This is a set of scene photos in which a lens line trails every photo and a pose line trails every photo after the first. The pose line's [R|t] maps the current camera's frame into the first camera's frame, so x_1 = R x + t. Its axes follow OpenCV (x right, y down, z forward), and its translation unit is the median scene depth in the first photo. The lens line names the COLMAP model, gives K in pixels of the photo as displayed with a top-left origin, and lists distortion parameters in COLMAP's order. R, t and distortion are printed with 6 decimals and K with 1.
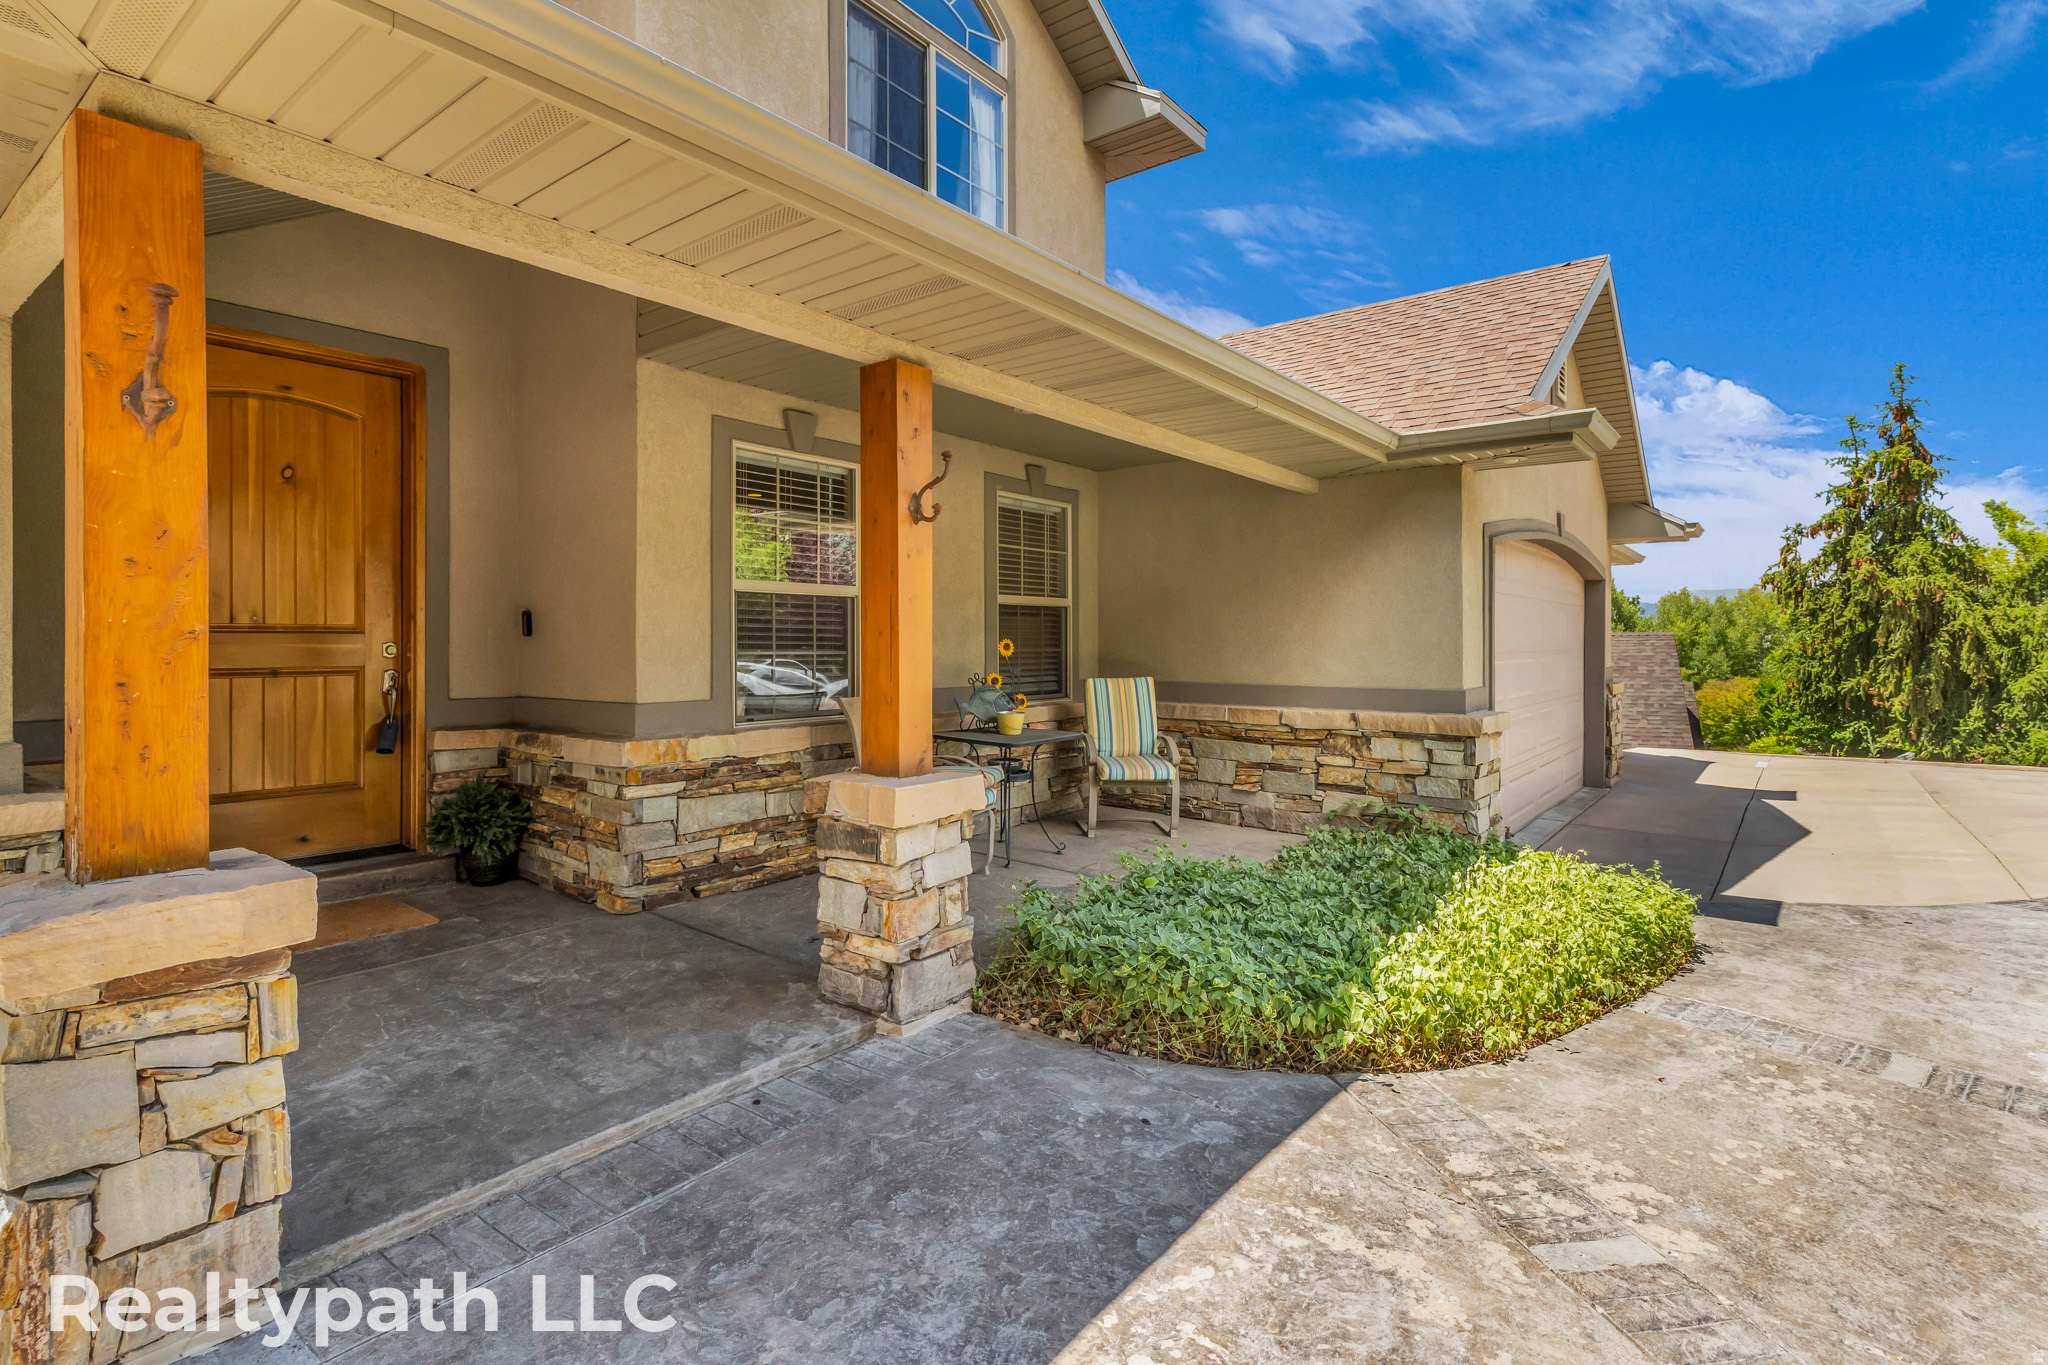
lens RADIAL K [[1041.5, 0, 1008.4], [0, 1041.5, 678.3], [0, 0, 1]] dist [0.005526, -0.000668]
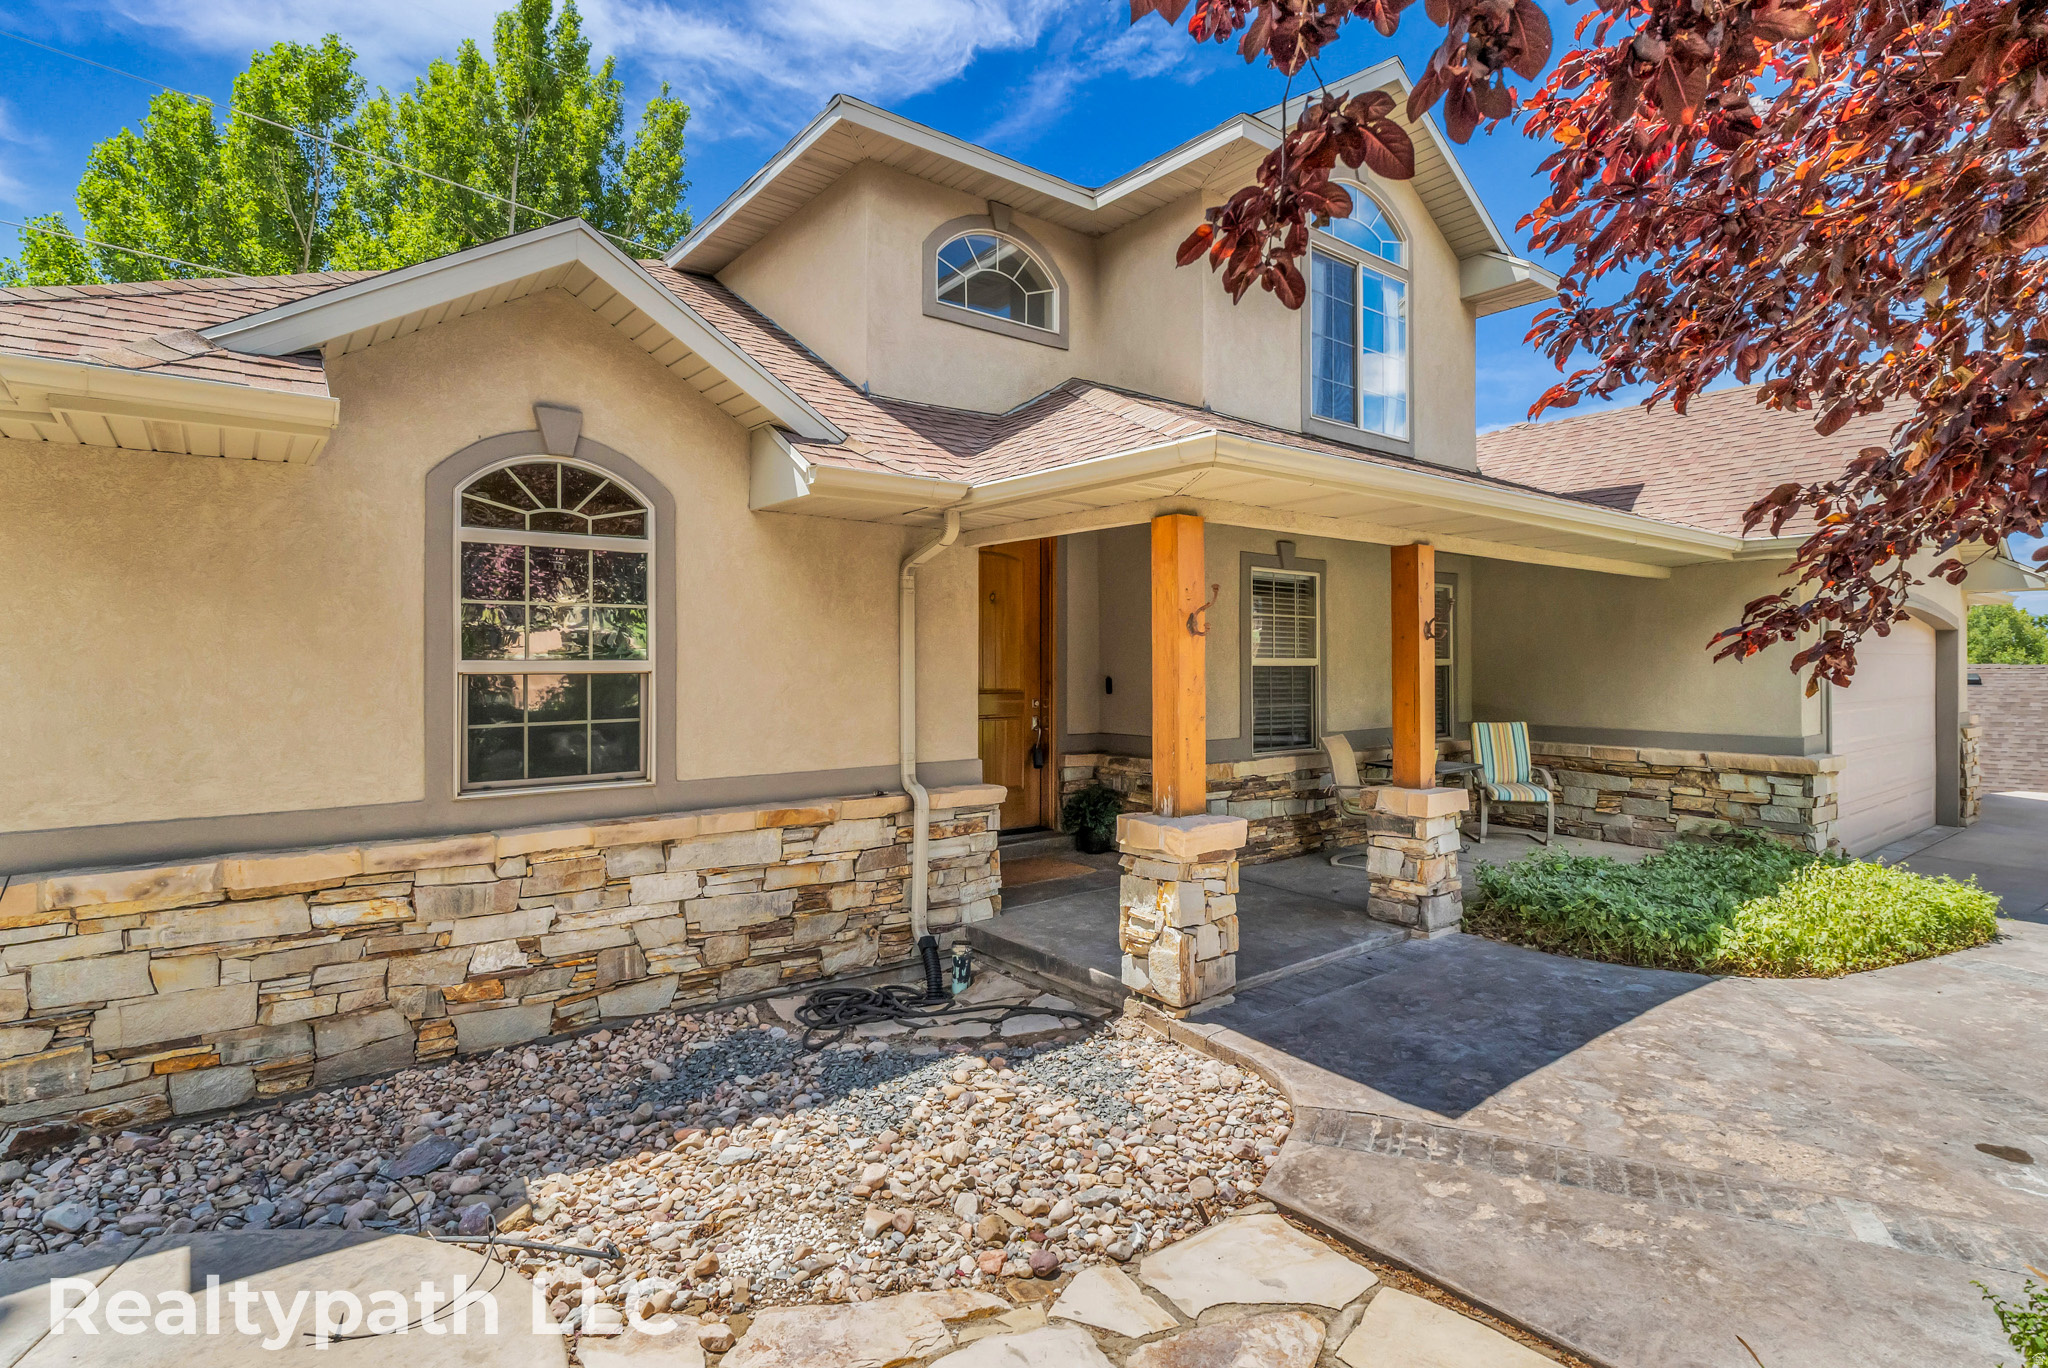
lens RADIAL K [[1041.5, 0, 1044.2], [0, 1041.5, 680.5], [0, 0, 1]] dist [0.005526, -0.000668]
pose [[0.975295, 0.003817, -0.220873, -0.232948], [-0.008733, 0.999735, -0.021285, -0.029171], [0.220733, 0.022688, 0.975070, -0.567284]]
